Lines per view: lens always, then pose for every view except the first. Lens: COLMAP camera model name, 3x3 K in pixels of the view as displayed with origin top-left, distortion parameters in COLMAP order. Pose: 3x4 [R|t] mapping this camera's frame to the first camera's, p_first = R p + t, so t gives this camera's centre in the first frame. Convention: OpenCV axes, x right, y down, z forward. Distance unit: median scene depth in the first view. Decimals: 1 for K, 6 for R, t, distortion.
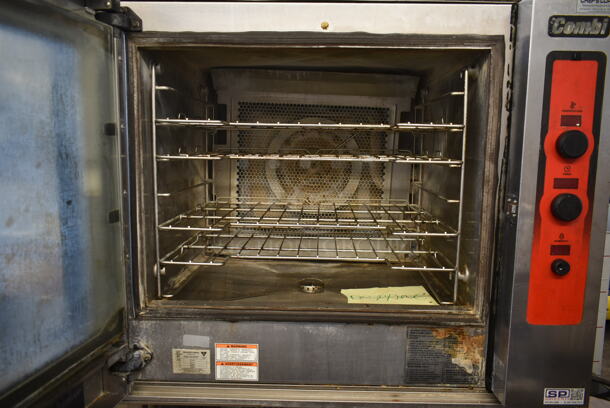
lens RADIAL K [[467.3, 0, 305.8], [0, 467.3, 198.3], [0, 0, 1]] dist [-0.013882, 0.012127]
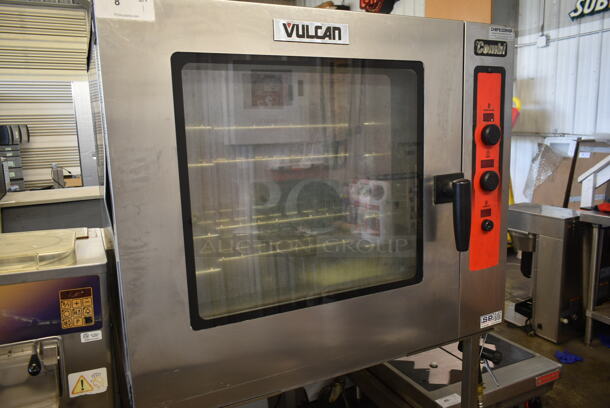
lens RADIAL K [[467.3, 0, 307.7], [0, 467.3, 203.3], [0, 0, 1]] dist [-0.013882, 0.012127]
pose [[0.890620, -0.111691, 0.440819, -0.520603], [0.101387, 0.993739, 0.046945, -0.033684], [-0.443302, 0.002883, 0.896368, 0.013028]]
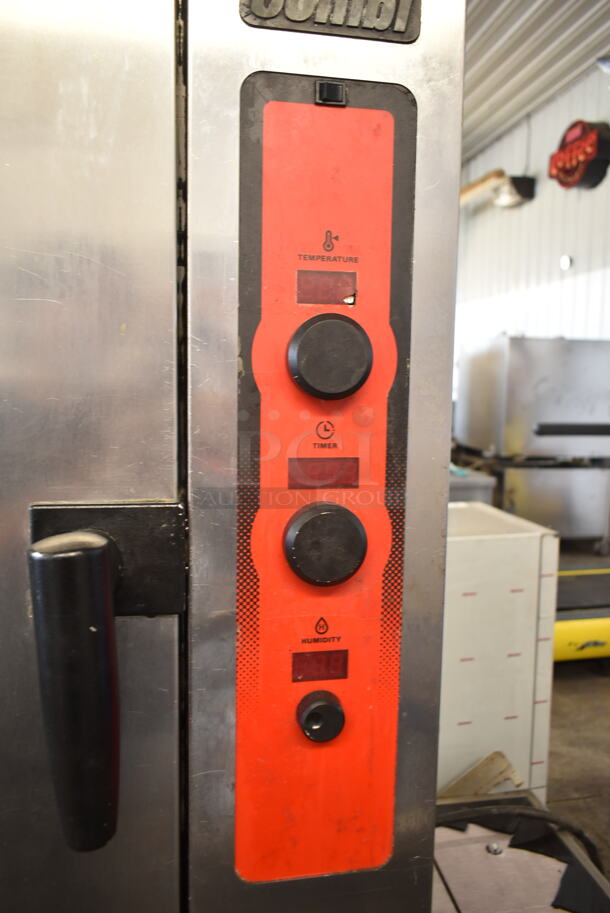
lens RADIAL K [[699.4, 0, 303.6], [0, 699.4, 454.4], [0, 0, 1]] dist [-0.013882, 0.012127]
pose [[0.982470, -0.014080, 0.185886, 0.448617], [0.018843, 0.999537, -0.023880, -0.033330], [-0.185464, 0.026965, 0.982281, 0.500600]]
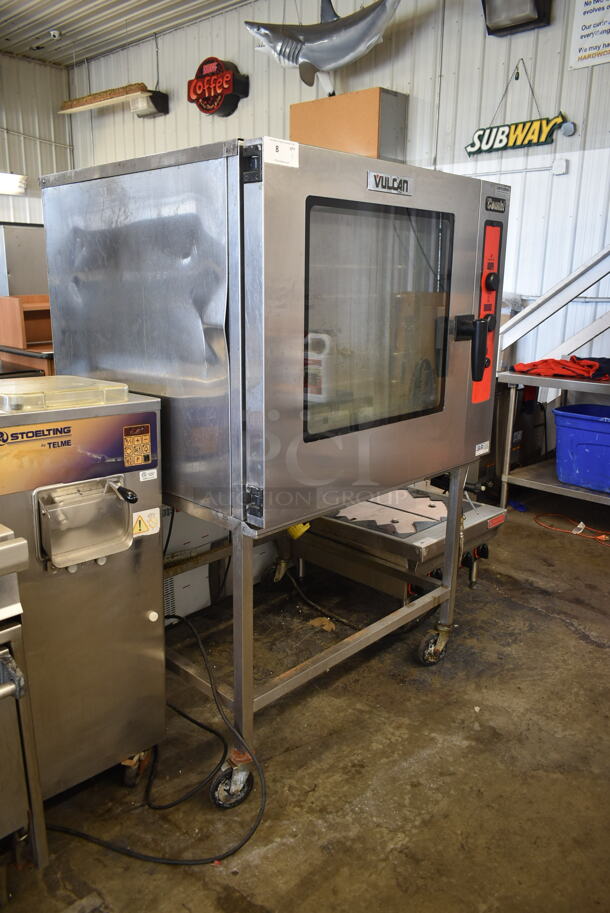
lens RADIAL K [[699.4, 0, 304.4], [0, 699.4, 453.5], [0, 0, 1]] dist [-0.013882, 0.012127]
pose [[0.679069, -0.186321, 0.710035, -1.591488], [0.094278, 0.981378, 0.167358, -0.001610], [-0.727995, -0.046707, 0.683989, -0.166229]]
